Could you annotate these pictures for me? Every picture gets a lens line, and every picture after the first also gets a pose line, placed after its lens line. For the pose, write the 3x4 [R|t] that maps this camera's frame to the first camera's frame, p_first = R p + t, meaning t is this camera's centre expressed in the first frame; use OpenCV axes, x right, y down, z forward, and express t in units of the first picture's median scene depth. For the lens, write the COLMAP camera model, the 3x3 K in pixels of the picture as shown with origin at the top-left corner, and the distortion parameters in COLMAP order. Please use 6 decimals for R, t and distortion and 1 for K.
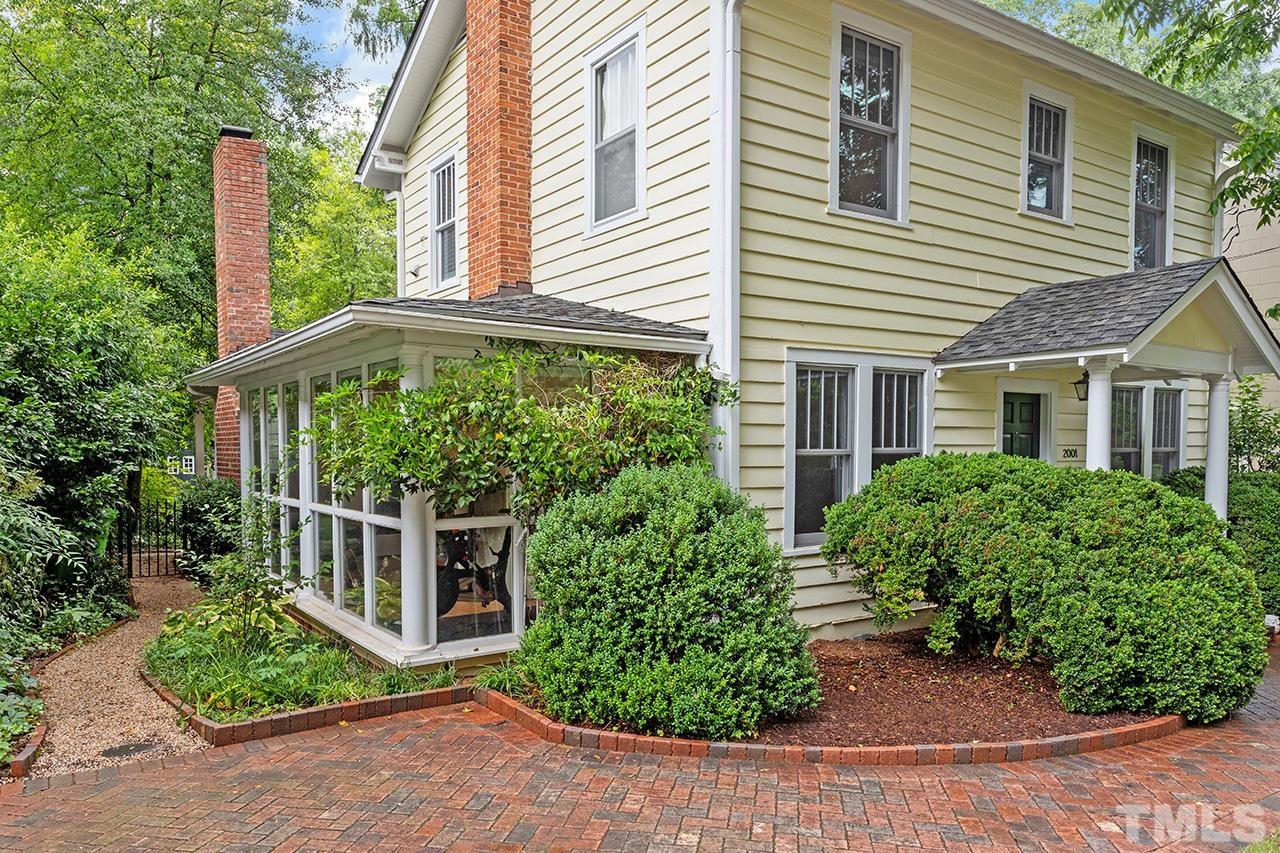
lens RADIAL K [[864.5, 0, 639.6], [0, 864.5, 473.1], [0, 0, 1]] dist [-0.003349, -0.000881]
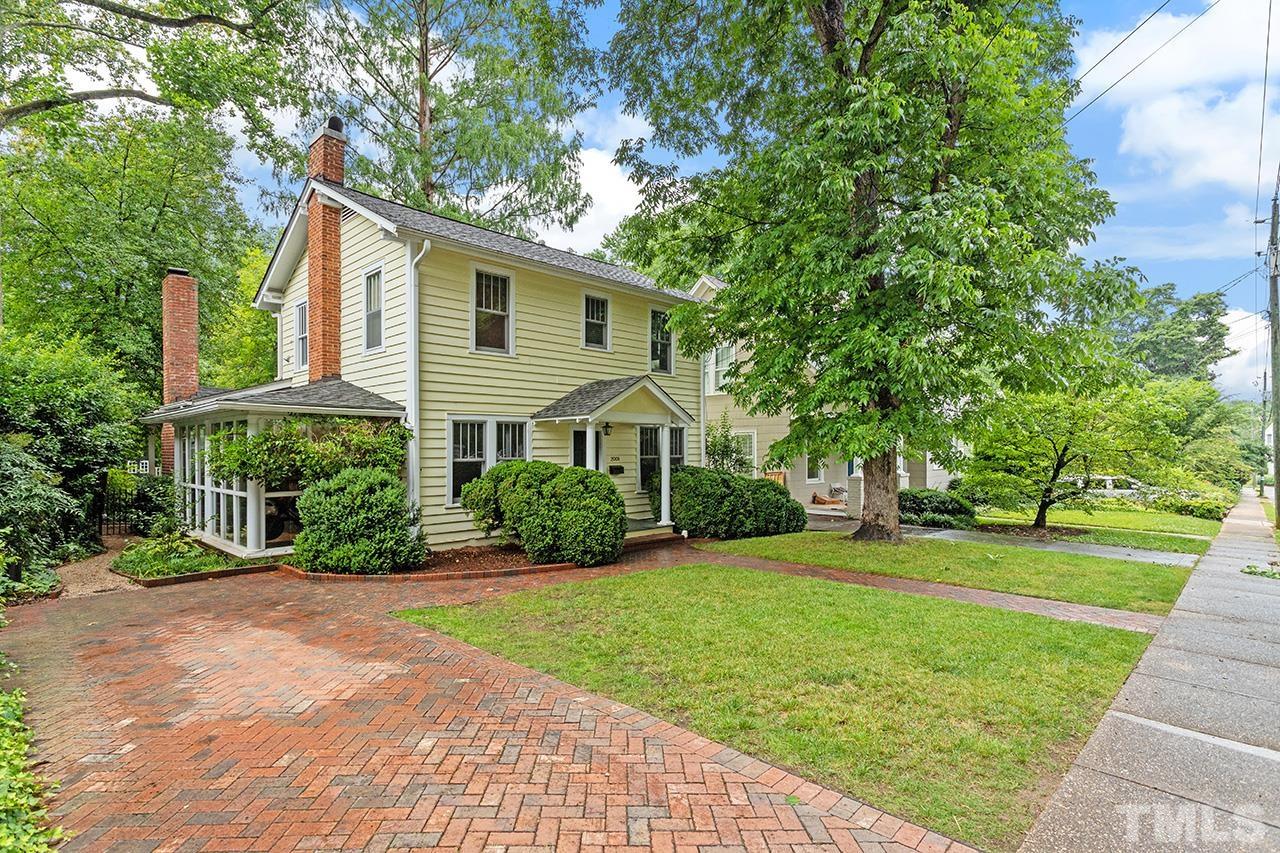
lens RADIAL K [[607.9, 0, 633.3], [0, 607.9, 445.7], [0, 0, 1]] dist [0.003442, 0.000531]
pose [[0.981612, -0.001994, 0.190877, 0.313984], [0.009113, 0.999295, -0.036428, -0.000792], [-0.190670, 0.037498, 0.980938, -0.573391]]
